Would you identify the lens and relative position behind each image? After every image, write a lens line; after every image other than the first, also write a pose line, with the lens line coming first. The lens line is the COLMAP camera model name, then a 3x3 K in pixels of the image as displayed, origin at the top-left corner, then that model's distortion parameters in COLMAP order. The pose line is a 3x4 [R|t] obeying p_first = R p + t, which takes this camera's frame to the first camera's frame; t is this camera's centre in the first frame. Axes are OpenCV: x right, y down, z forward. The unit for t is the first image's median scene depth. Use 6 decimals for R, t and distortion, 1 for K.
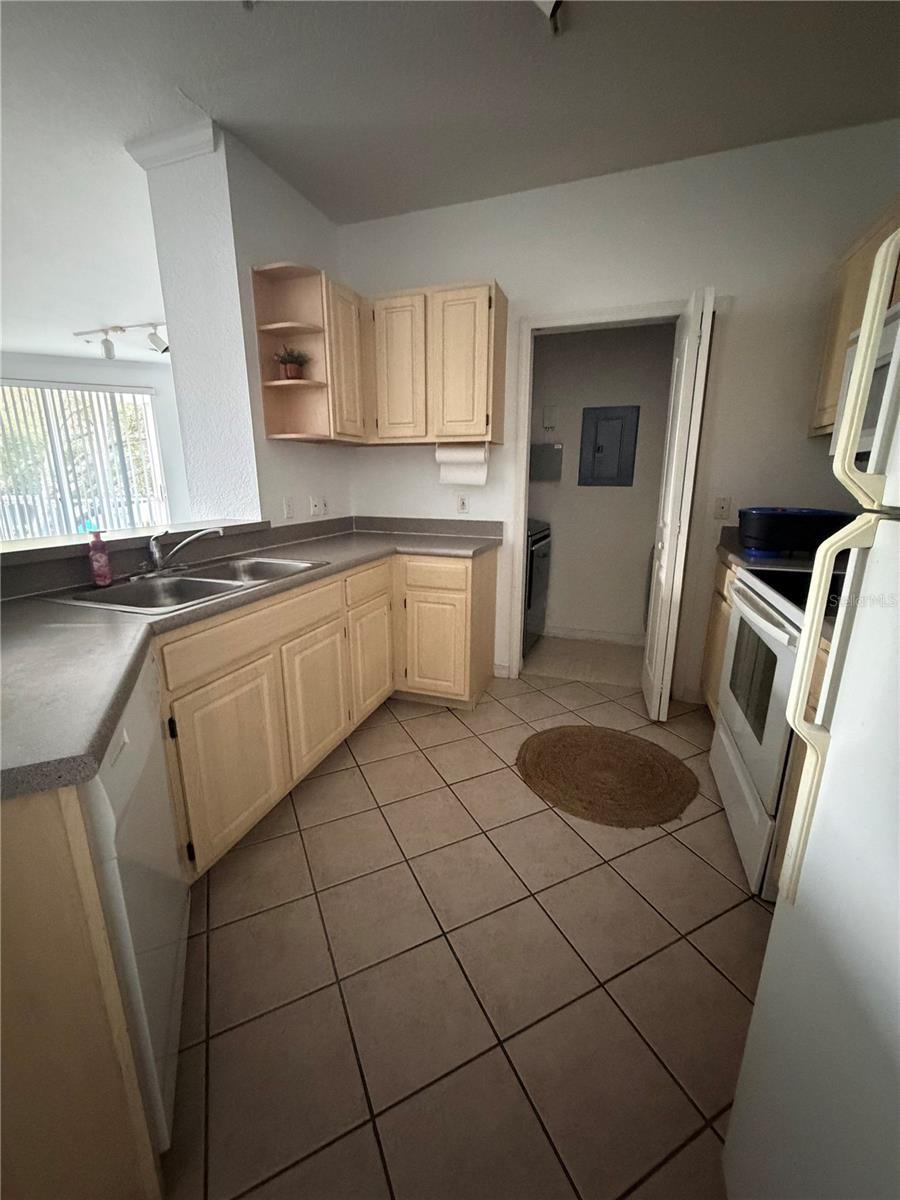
lens RADIAL K [[477.4, 0, 450.0], [0, 477.4, 600.0], [0, 0, 1]] dist [-0.001811, -0.000030]
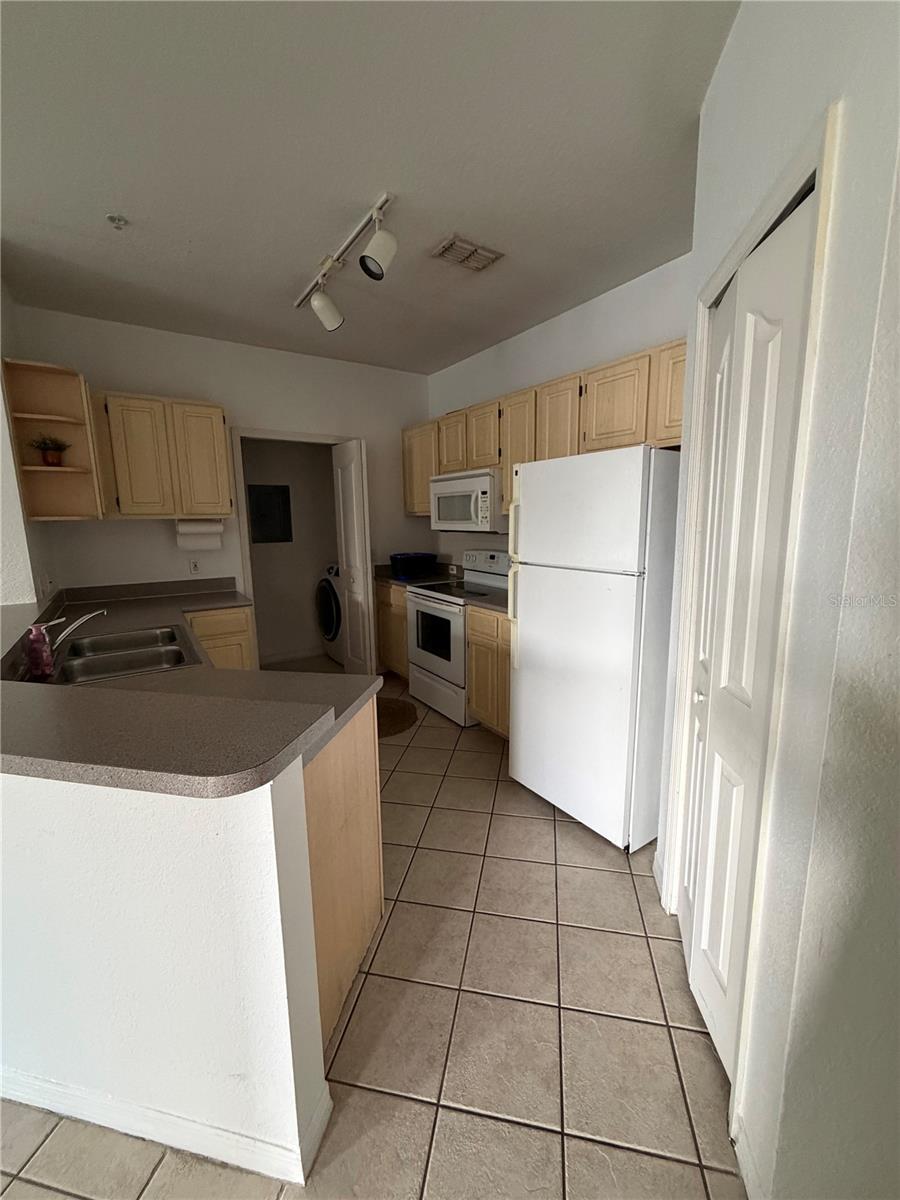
lens RADIAL K [[477.4, 0, 450.0], [0, 477.4, 600.0], [0, 0, 1]] dist [-0.001811, -0.000030]
pose [[0.598633, -0.148693, 0.787102, -0.658878], [0.208541, 0.977666, 0.026086, -0.021147], [-0.773401, 0.148528, 0.616271, -0.256159]]
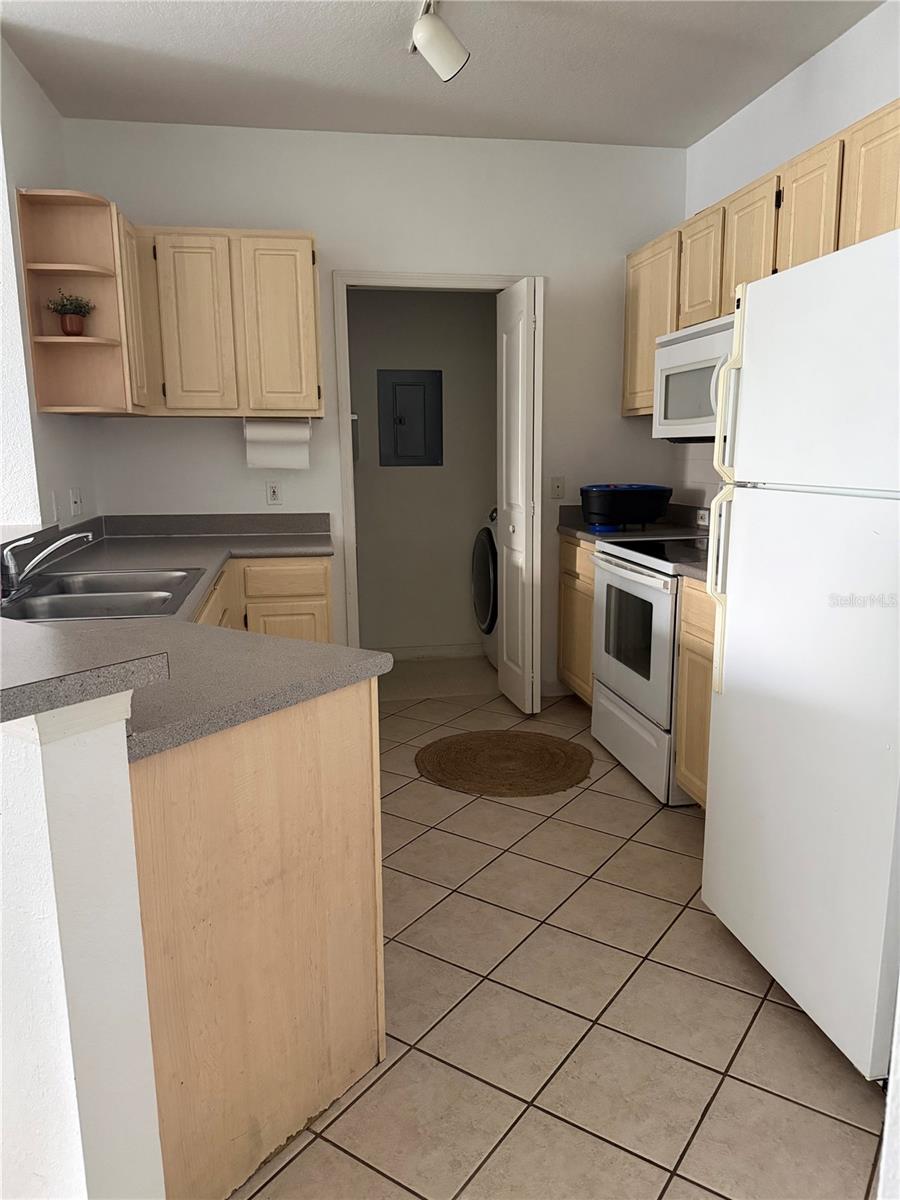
lens RADIAL K [[828.8, 0, 449.7], [0, 828.8, 615.9], [0, 0, 1]] dist [0.119883, -0.218906]
pose [[0.870721, -0.108631, 0.479629, -0.484488], [0.131735, 0.991177, -0.014662, 0.067260], [-0.473804, 0.075950, 0.877349, -0.384970]]
